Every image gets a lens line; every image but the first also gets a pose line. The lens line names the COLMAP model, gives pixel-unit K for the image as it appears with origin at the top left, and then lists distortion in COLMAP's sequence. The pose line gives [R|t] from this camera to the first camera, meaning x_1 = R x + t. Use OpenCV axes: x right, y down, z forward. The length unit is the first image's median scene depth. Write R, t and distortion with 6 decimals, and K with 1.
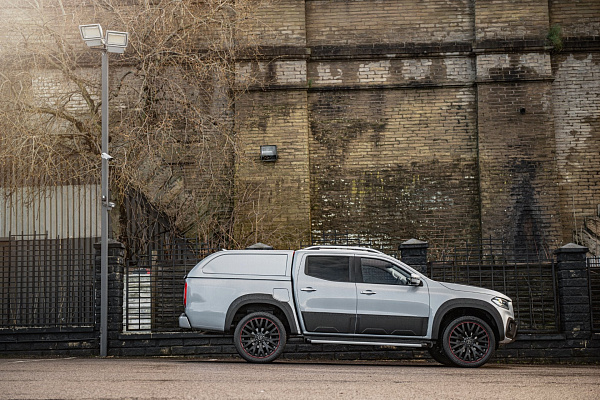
lens RADIAL K [[1055.2, 0, 285.6], [0, 1055.2, 201.5], [0, 0, 1]] dist [0.134161, -0.170503]
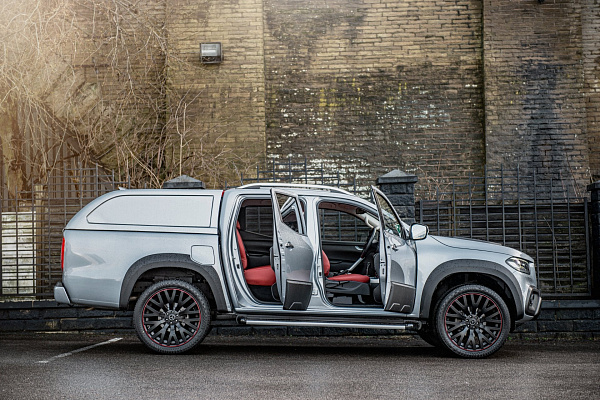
lens RADIAL K [[1166.9, 0, 300.9], [0, 1166.9, 206.6], [0, 0, 1]] dist [0.093517, -0.031750]
pose [[0.999415, 0.000094, 0.034194, 0.020353], [-0.002790, 0.996887, 0.078800, -0.001883], [-0.034081, -0.078849, 0.996304, 0.148032]]
